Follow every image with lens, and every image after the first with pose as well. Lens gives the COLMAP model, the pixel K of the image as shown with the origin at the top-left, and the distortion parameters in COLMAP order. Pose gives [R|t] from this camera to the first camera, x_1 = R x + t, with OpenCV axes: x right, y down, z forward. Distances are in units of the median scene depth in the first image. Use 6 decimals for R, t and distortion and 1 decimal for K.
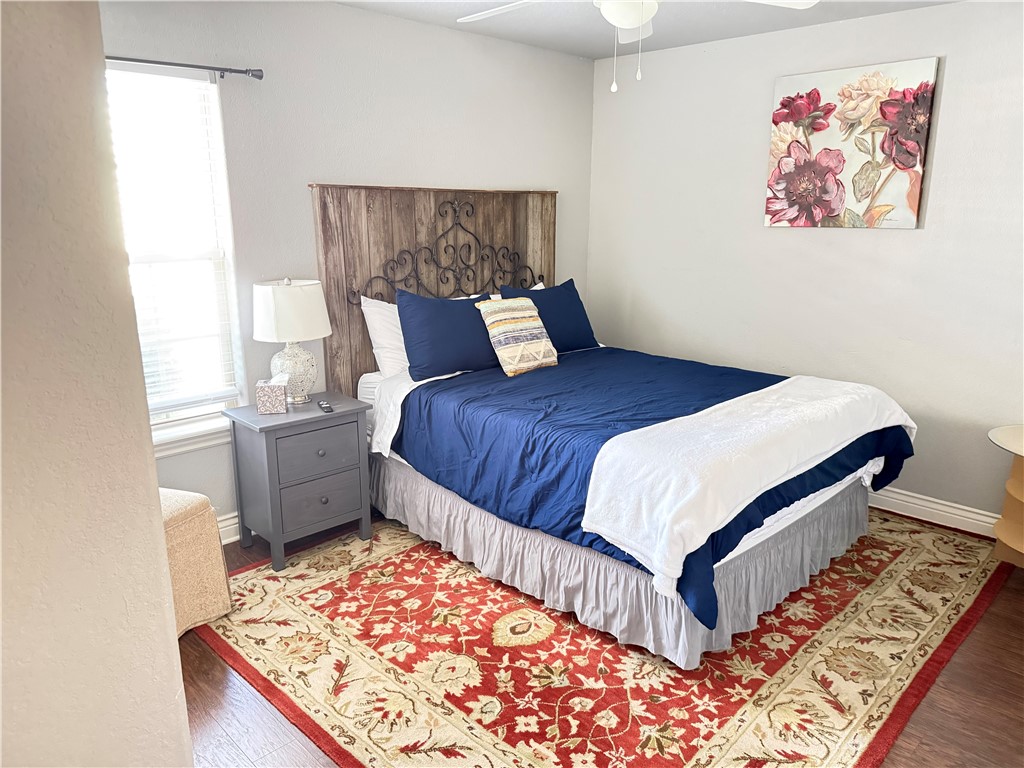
lens RADIAL K [[728.1, 0, 512.7], [0, 728.1, 389.5], [0, 0, 1]] dist [0.066132, -0.051765]
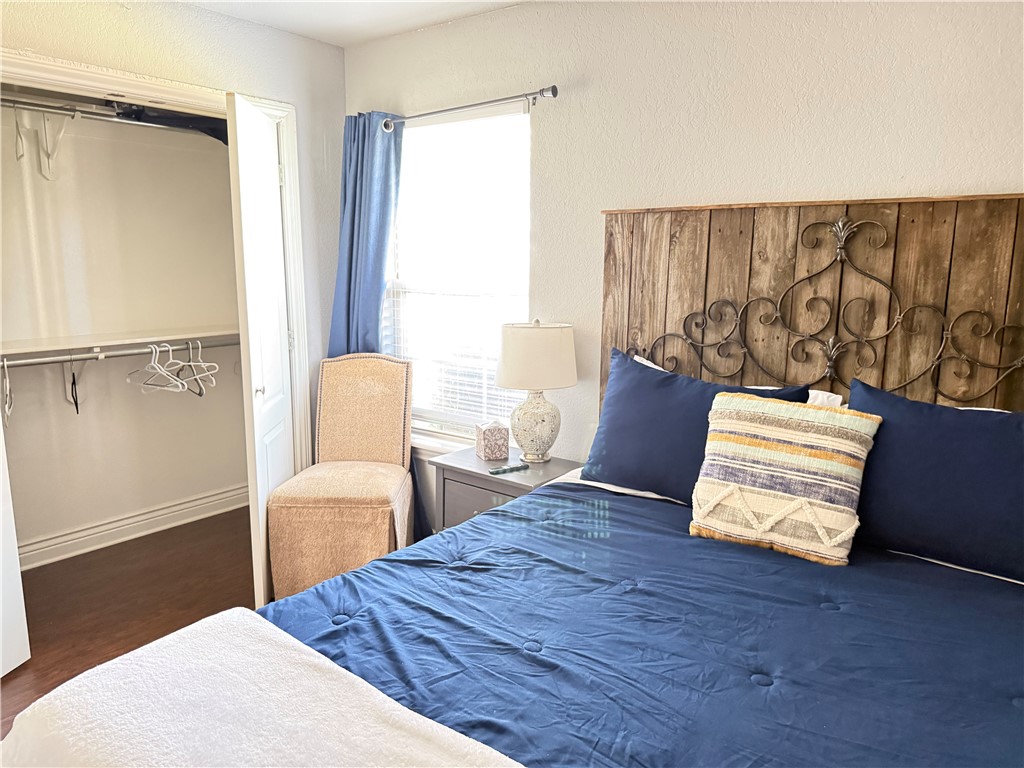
lens RADIAL K [[728.1, 0, 510.8], [0, 728.1, 379.0], [0, 0, 1]] dist [0.066132, -0.051765]
pose [[0.113303, 0.159026, -0.980751, 0.491198], [-0.240572, 0.962126, 0.128213, -0.163524], [0.963996, 0.221414, 0.147269, 0.746680]]
